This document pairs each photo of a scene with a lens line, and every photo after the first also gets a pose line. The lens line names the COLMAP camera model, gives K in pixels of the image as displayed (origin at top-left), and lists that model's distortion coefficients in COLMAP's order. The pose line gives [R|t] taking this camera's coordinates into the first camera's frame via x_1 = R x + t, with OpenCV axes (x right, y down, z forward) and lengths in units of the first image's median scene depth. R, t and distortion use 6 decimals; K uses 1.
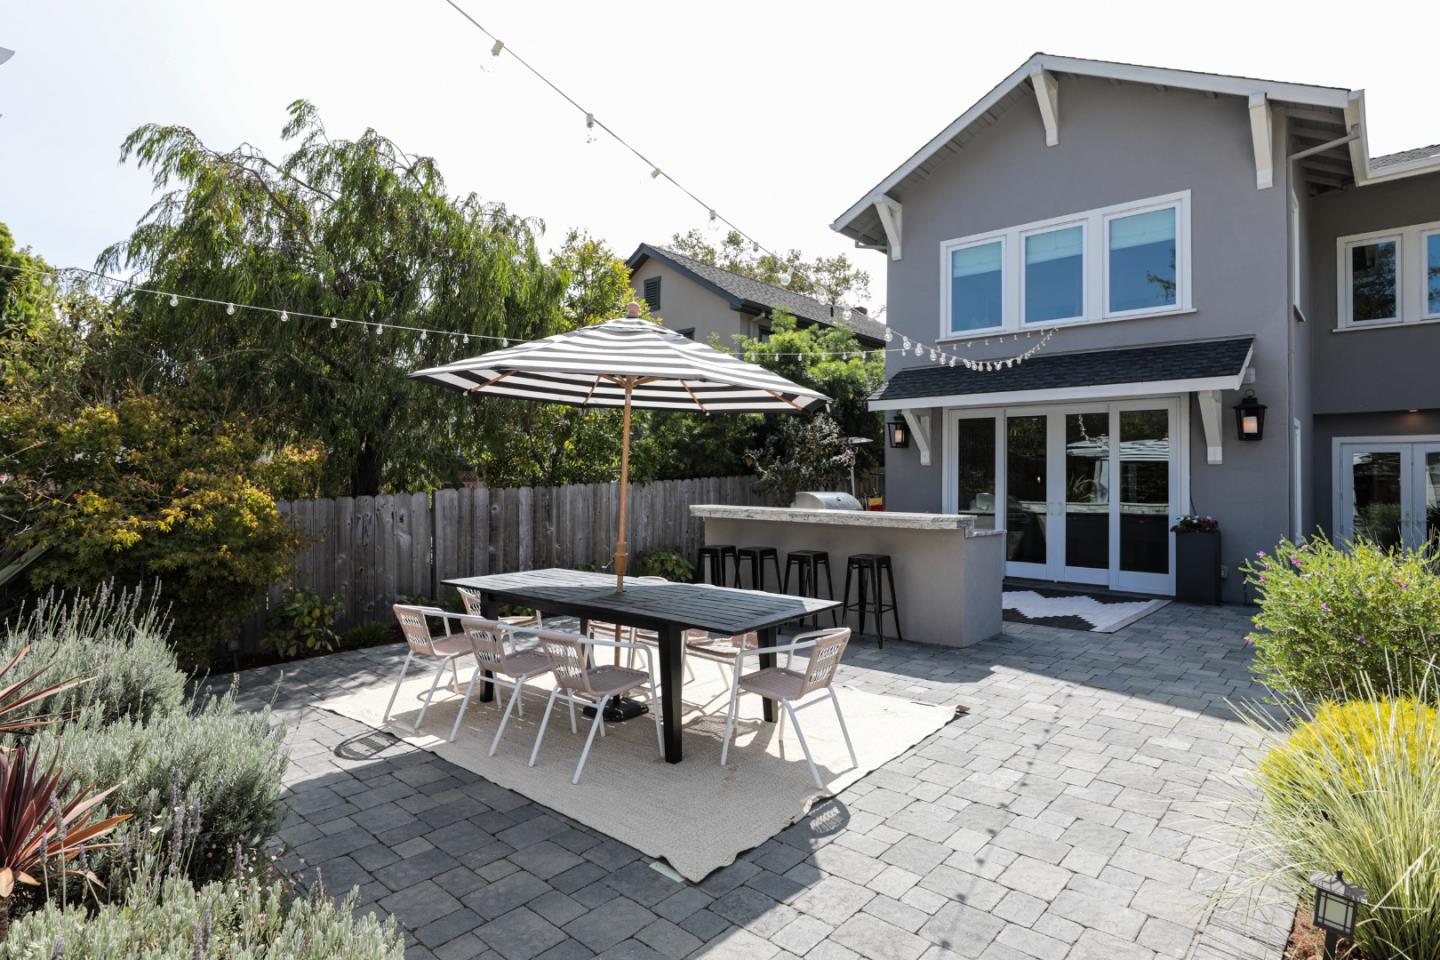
lens RADIAL K [[740.0, 0, 717.1], [0, 740.0, 480.2], [0, 0, 1]] dist [-0.027896, -0.001837]
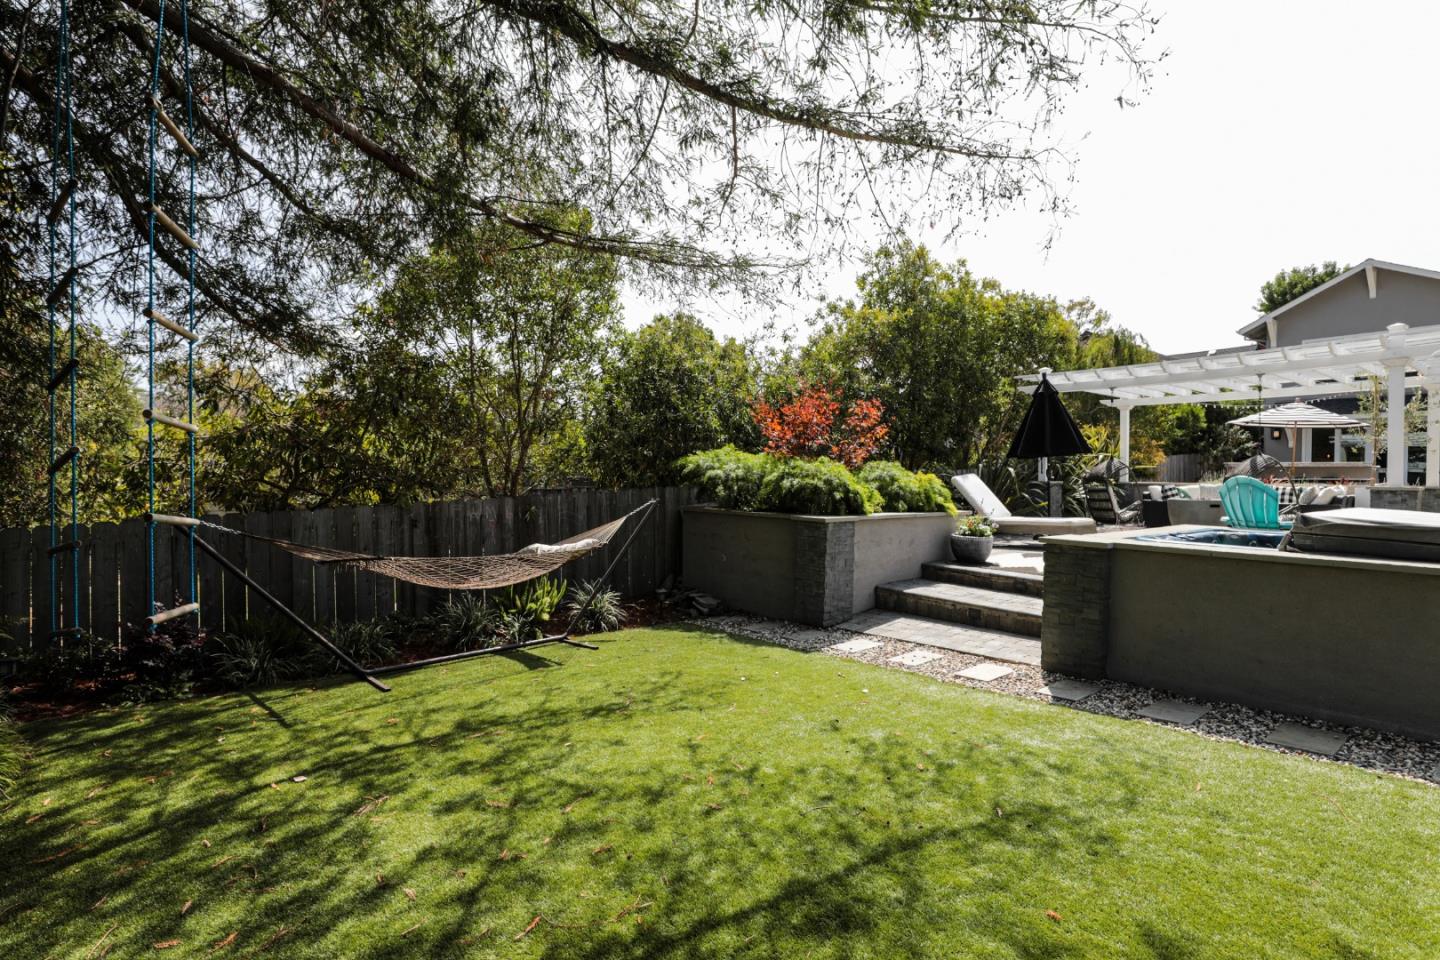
lens RADIAL K [[683.6, 0, 722.7], [0, 683.6, 481.8], [0, 0, 1]] dist [-0.028927, 0.002060]
pose [[0.985921, -0.006820, -0.167075, -1.364335], [0.008863, 0.999895, 0.011485, 0.056132], [0.166979, -0.012804, 0.985877, -1.575406]]
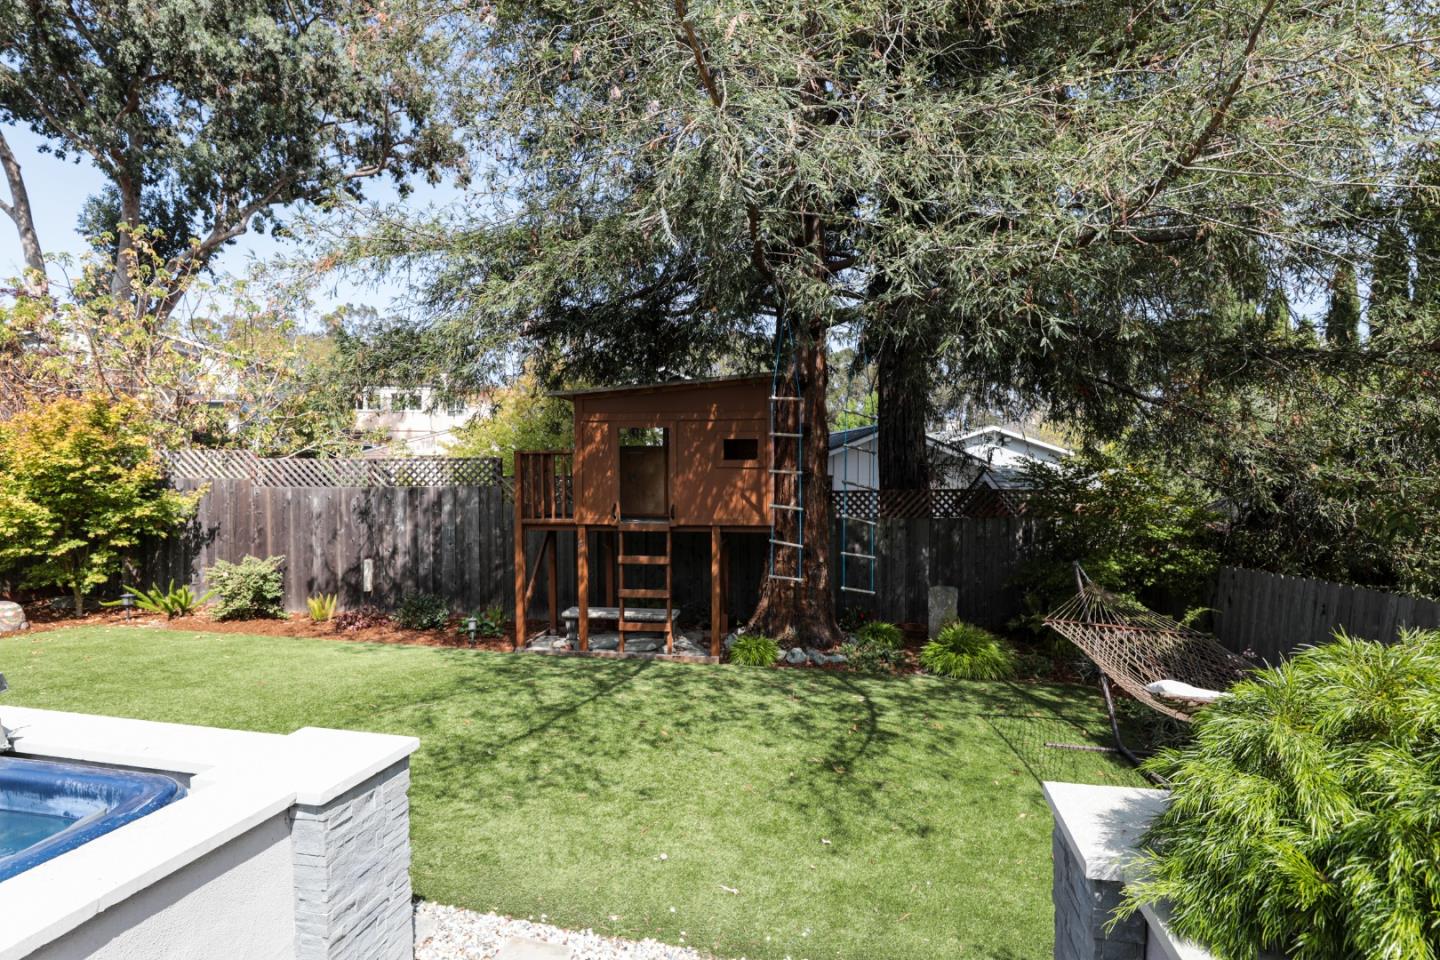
lens RADIAL K [[740.0, 0, 720.1], [0, 740.0, 475.8], [0, 0, 1]] dist [-0.027896, -0.001837]
pose [[-0.867960, -0.015516, -0.496392, -1.130268], [-0.012529, 0.999878, -0.009347, -0.002340], [0.496476, -0.001893, -0.868048, -0.527123]]
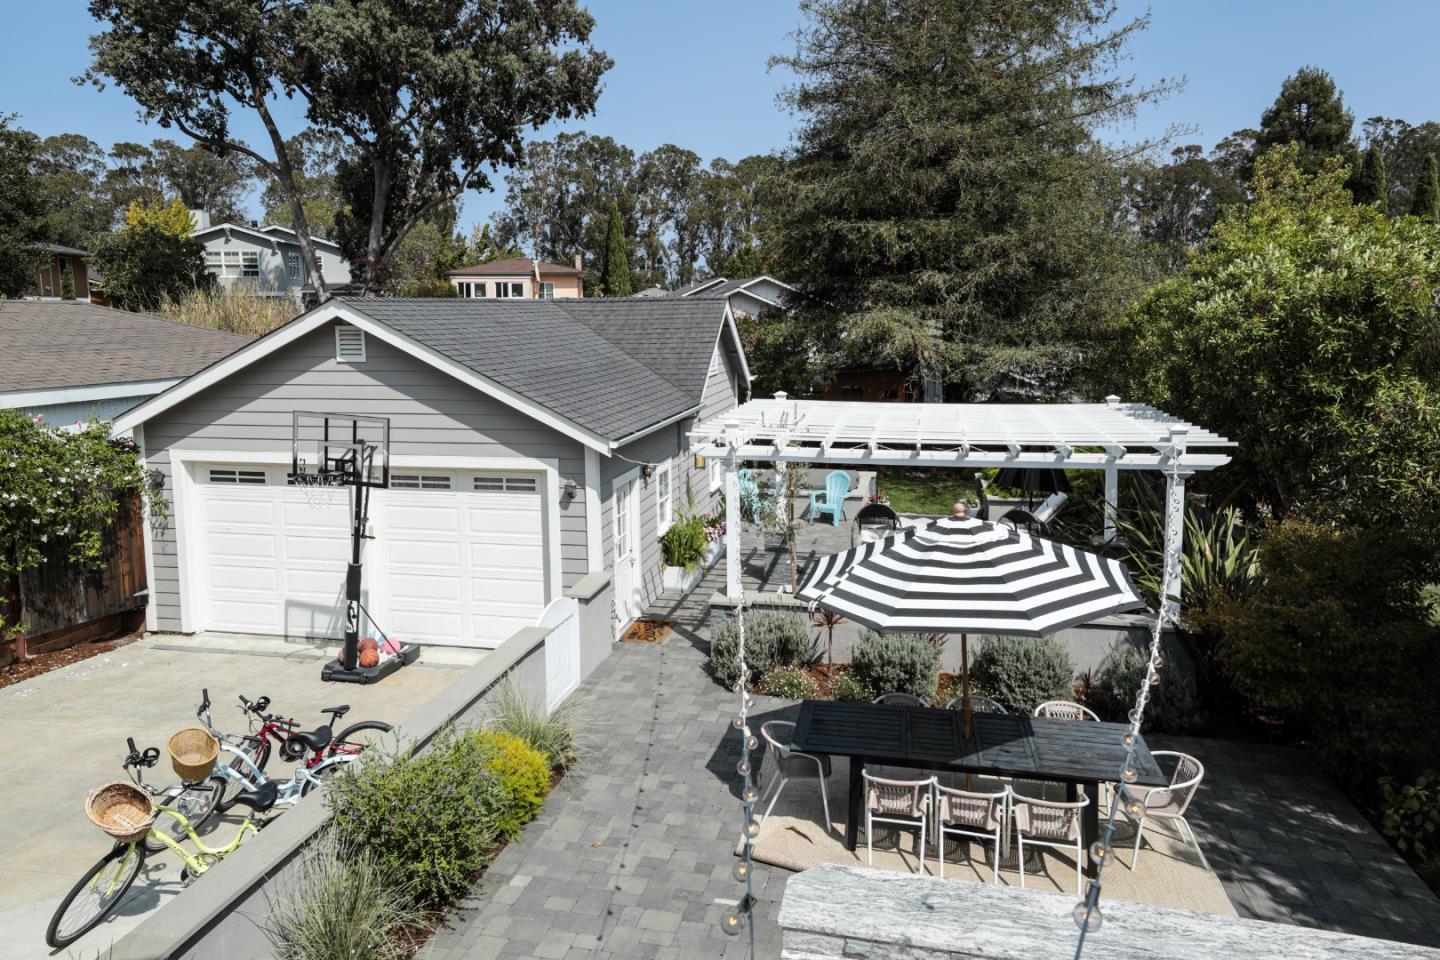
lens RADIAL K [[949.9, 0, 724.8], [0, 949.9, 408.9], [0, 0, 1]] dist [0.063280, 0.021129]
pose [[-0.863280, 0.047813, -0.502456, 0.587962], [-0.000229, 0.995466, 0.095121, -0.327269], [0.504725, 0.082231, -0.859355, 1.261008]]
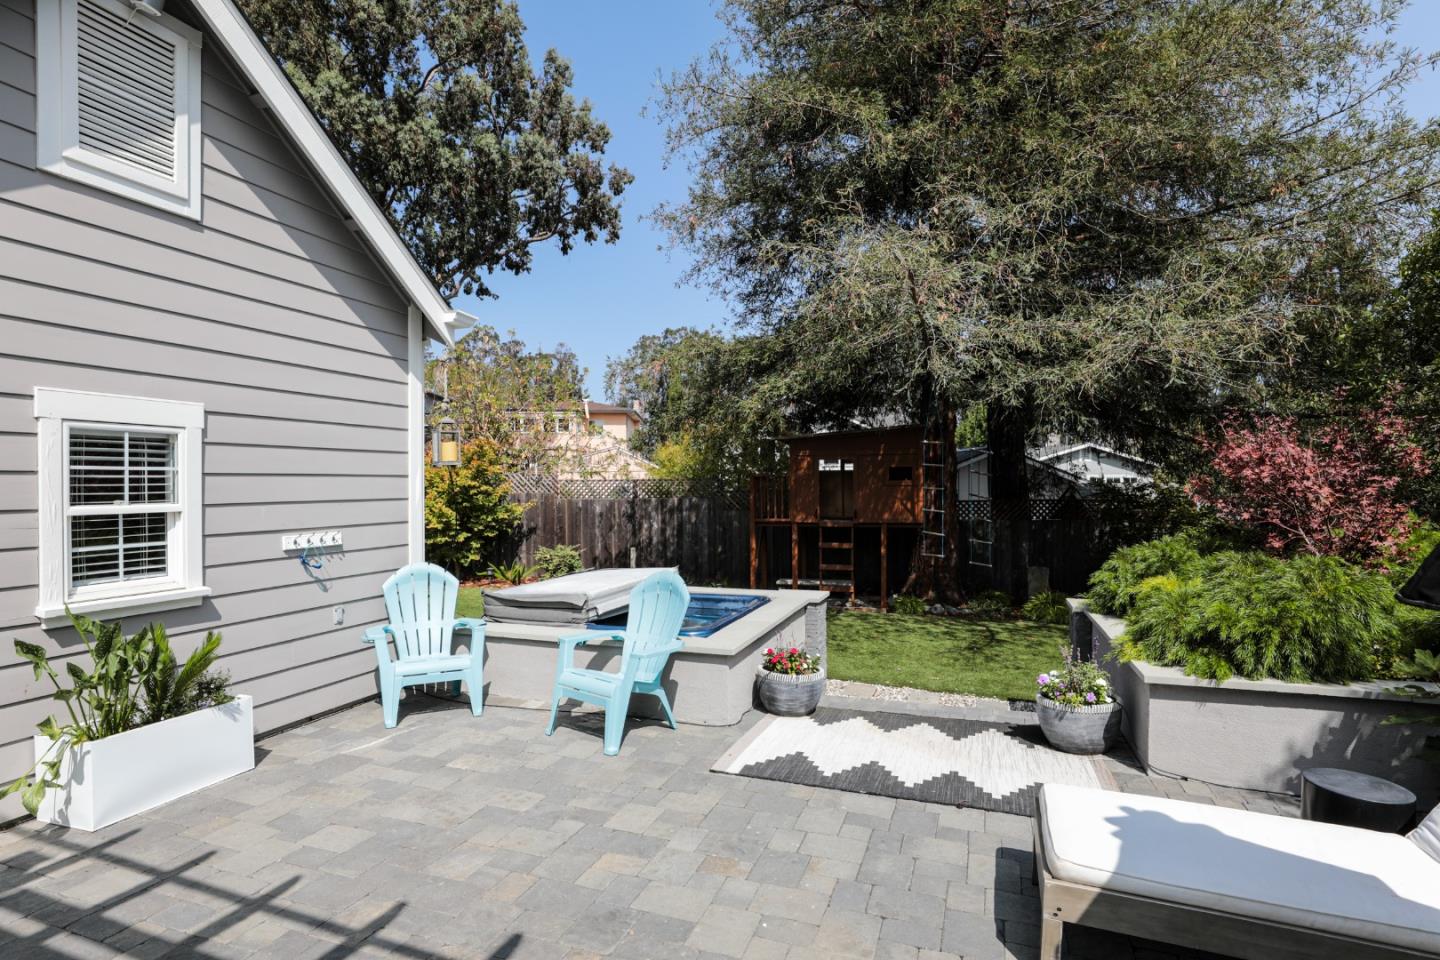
lens RADIAL K [[740.0, 0, 714.3], [0, 740.0, 485.5], [0, 0, 1]] dist [-0.027896, -0.001837]
pose [[-0.925193, -0.012927, -0.379277, -0.690228], [-0.009894, 0.999902, -0.009945, -0.003801], [0.379369, -0.005449, -0.925230, -0.086192]]
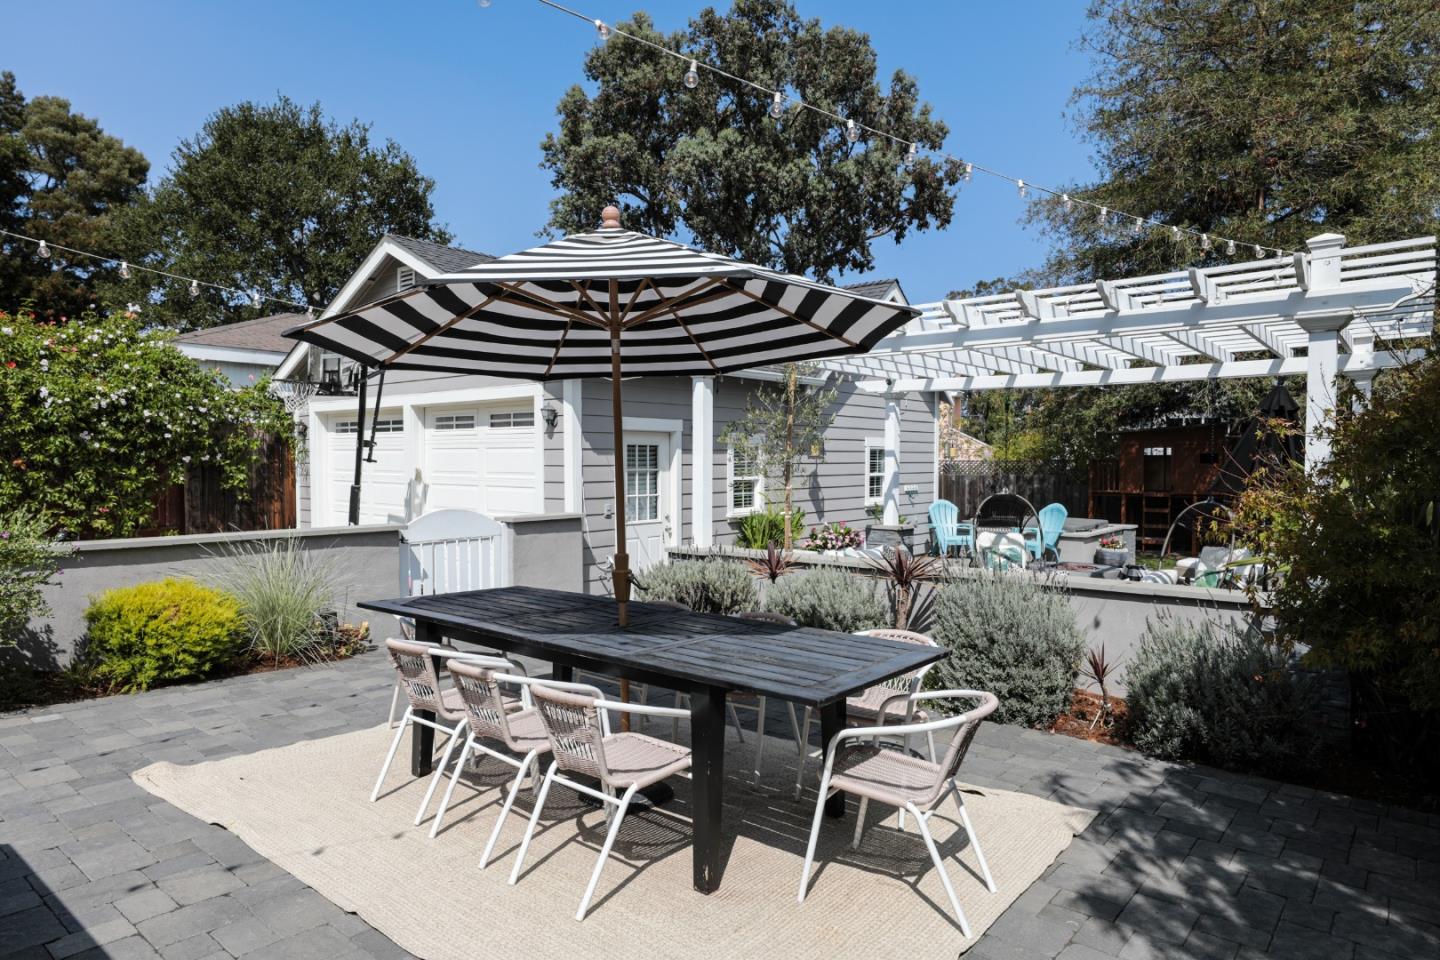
lens RADIAL K [[873.5, 0, 732.9], [0, 873.5, 486.2], [0, 0, 1]] dist [-0.004757, 0.008185]
pose [[-0.998047, -0.014605, -0.060744, -0.110334], [-0.016092, 0.999581, 0.024068, -0.003415], [0.060367, 0.024999, -0.997863, 1.083304]]
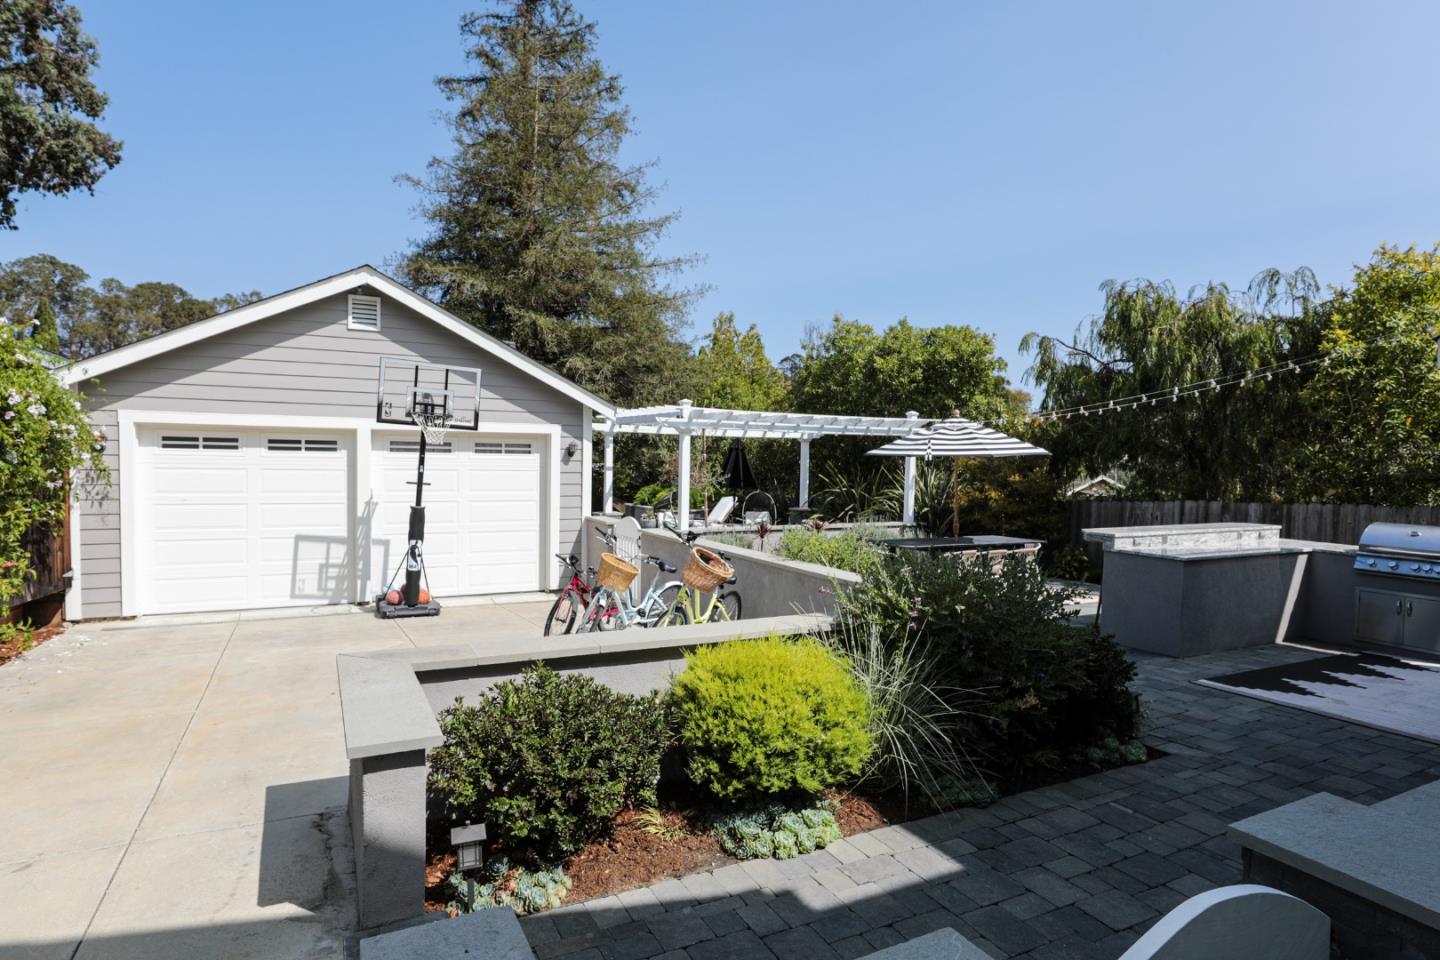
lens RADIAL K [[791.9, 0, 720.5], [0, 791.9, 479.4], [0, 0, 1]] dist [-0.018017, 0.007893]
pose [[-0.331849, 0.009626, -0.943283, 1.385100], [-0.017585, 0.999711, 0.016388, -0.037751], [0.943169, 0.022026, -0.331584, 0.659234]]
